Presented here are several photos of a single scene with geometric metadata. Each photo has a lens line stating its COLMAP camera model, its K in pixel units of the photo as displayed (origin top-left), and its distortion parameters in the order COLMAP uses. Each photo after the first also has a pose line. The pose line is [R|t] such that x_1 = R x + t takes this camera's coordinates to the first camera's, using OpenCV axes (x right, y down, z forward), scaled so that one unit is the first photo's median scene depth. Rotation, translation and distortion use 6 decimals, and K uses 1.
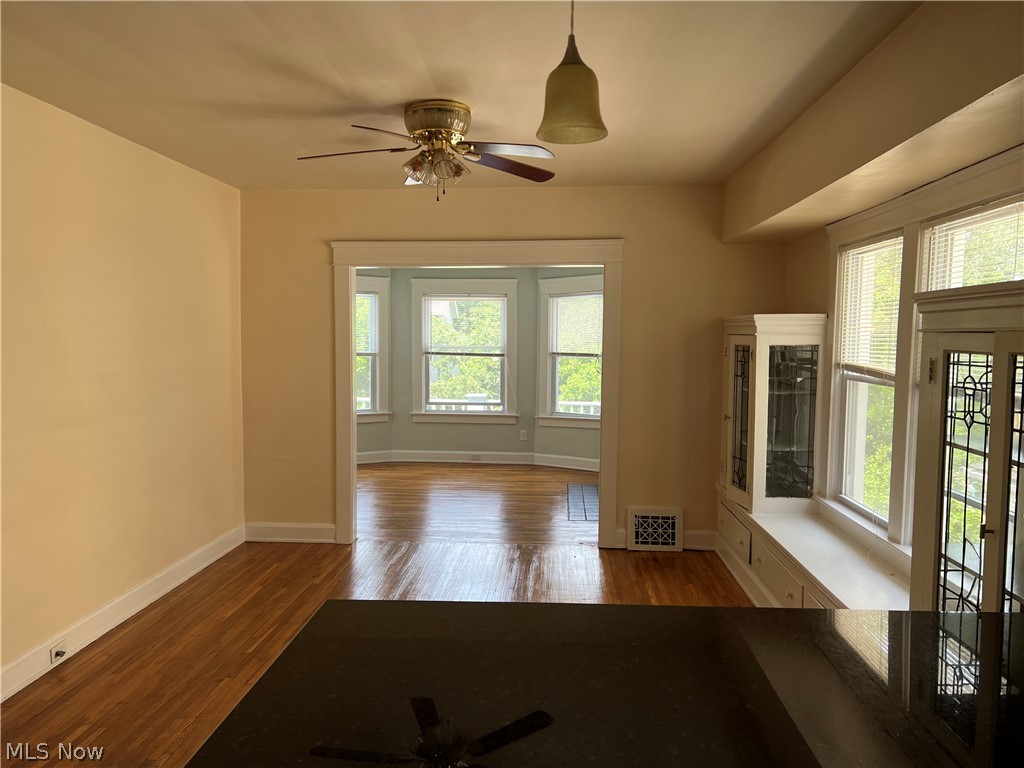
lens RADIAL K [[749.5, 0, 514.5], [0, 749.5, 384.8], [0, 0, 1]] dist [0.023382, -0.014325]
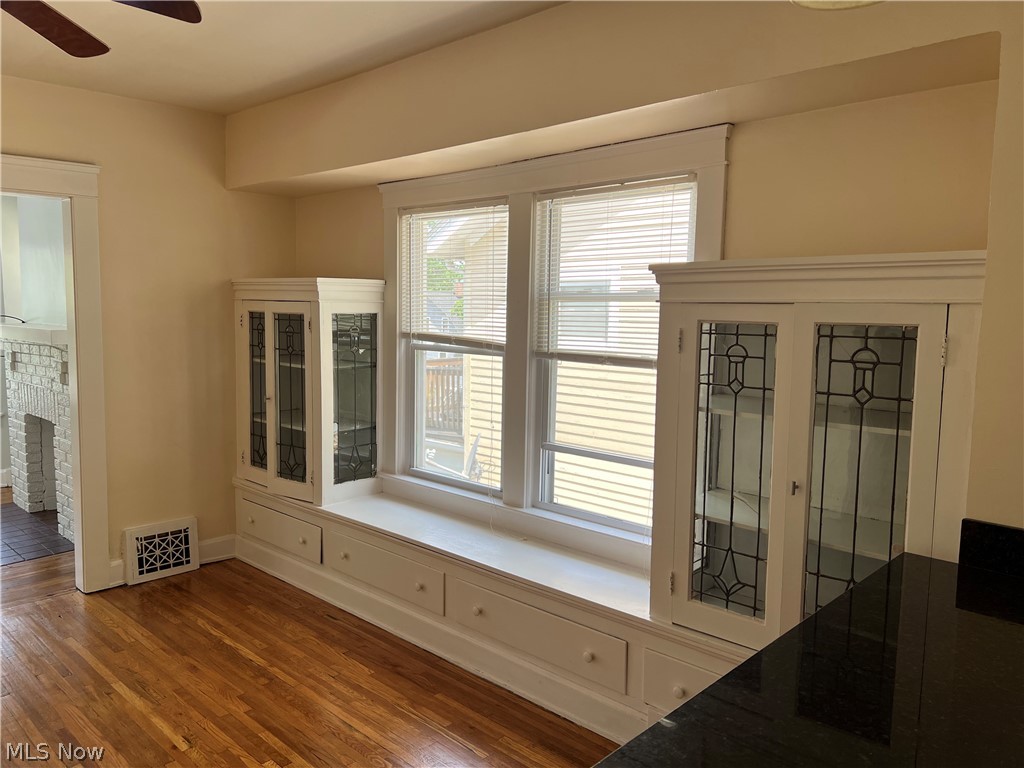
lens RADIAL K [[749.5, 0, 510.6], [0, 749.5, 382.4], [0, 0, 1]] dist [0.023382, -0.014325]
pose [[0.641916, -0.073352, 0.763258, -0.192975], [0.040609, 0.997269, 0.061688, -0.016911], [-0.765699, -0.008603, 0.643142, 0.257657]]
